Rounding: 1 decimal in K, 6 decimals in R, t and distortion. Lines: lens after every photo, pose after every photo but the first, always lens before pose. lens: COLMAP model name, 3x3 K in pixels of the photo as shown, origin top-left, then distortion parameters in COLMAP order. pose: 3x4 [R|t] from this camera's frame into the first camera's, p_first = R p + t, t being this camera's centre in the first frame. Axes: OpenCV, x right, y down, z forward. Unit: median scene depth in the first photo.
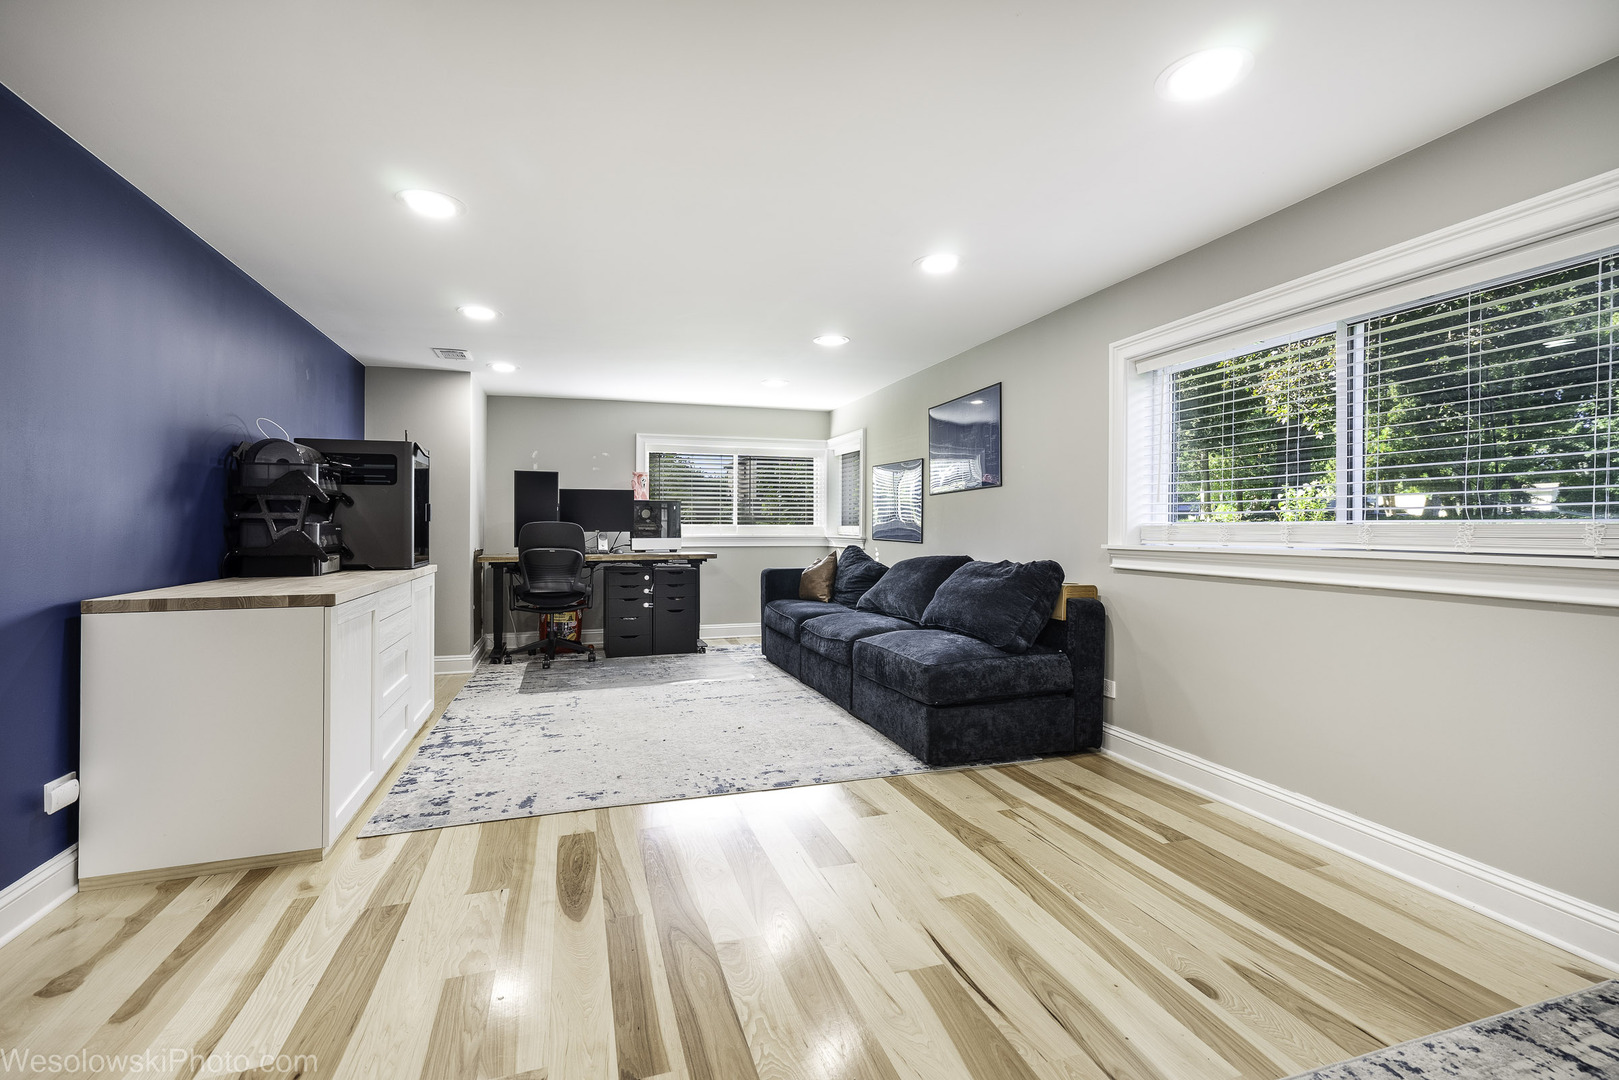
lens RADIAL K [[735.9, 0, 820.9], [0, 735.9, 527.6], [0, 0, 1]] dist [-0.003584, 0.007533]
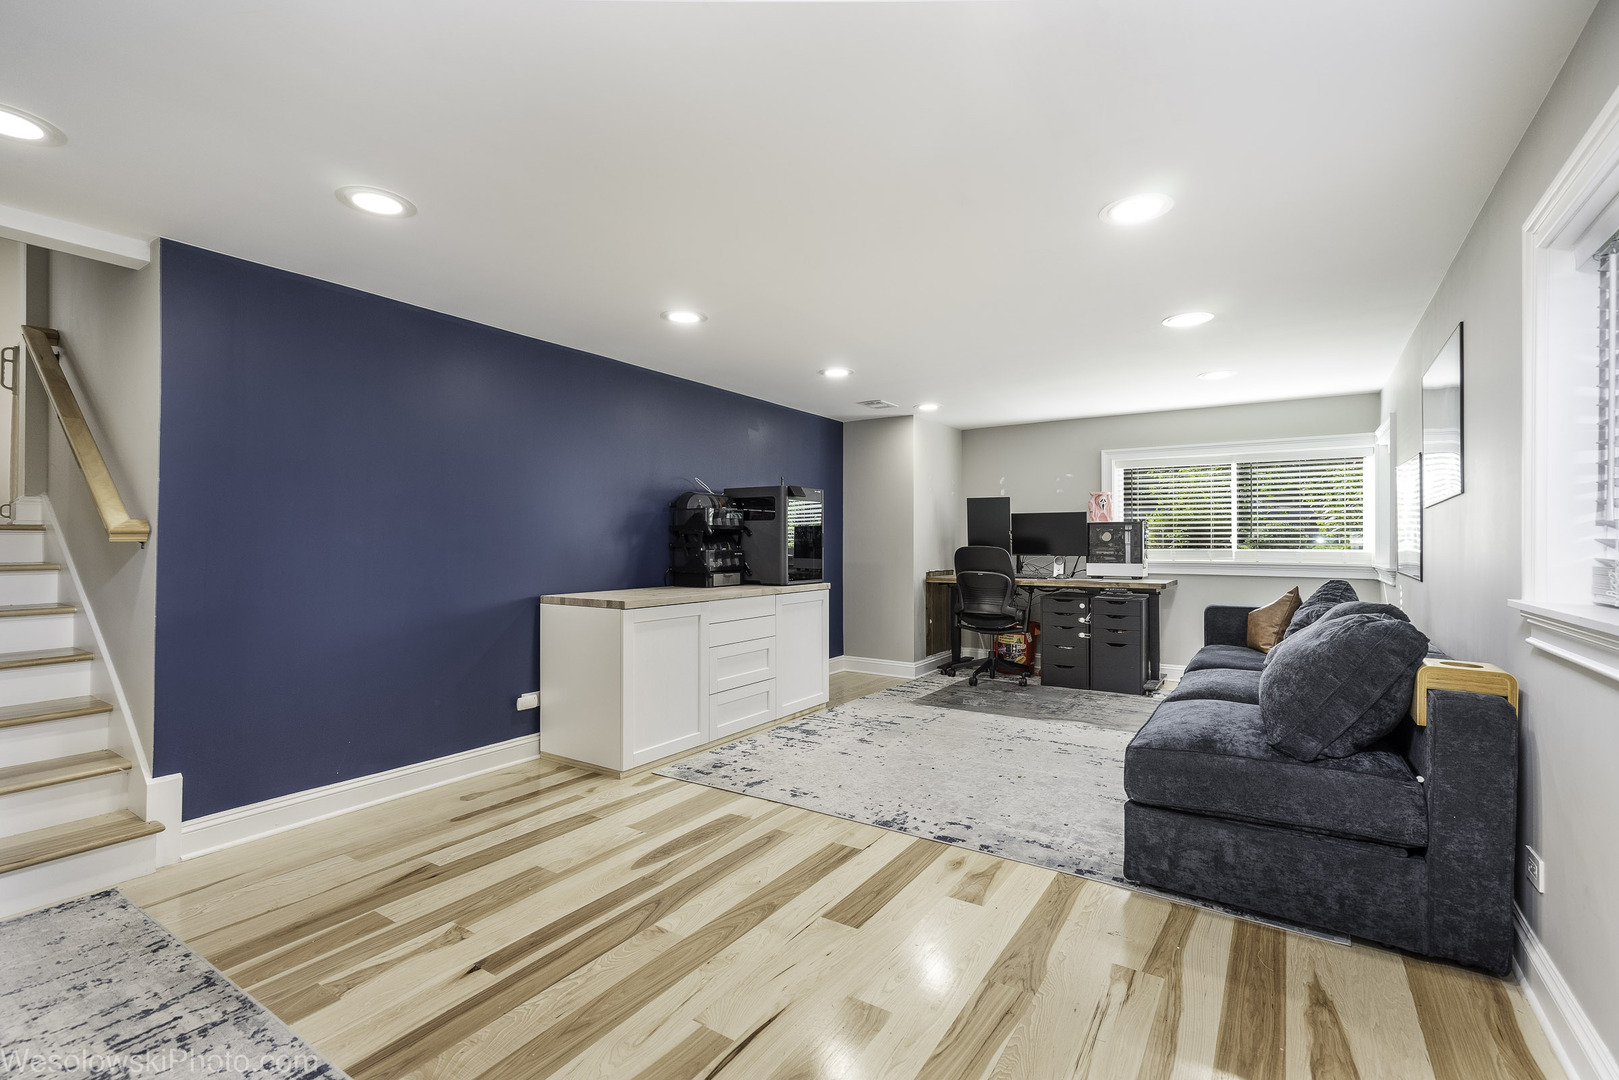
lens RADIAL K [[735.9, 0, 806.9], [0, 735.9, 541.5], [0, 0, 1]] dist [-0.003584, 0.007533]
pose [[0.615703, -0.001583, -0.787976, 0.524974], [-0.002315, 0.999990, -0.003818, -0.017256], [0.787975, 0.004175, 0.615694, 0.275215]]
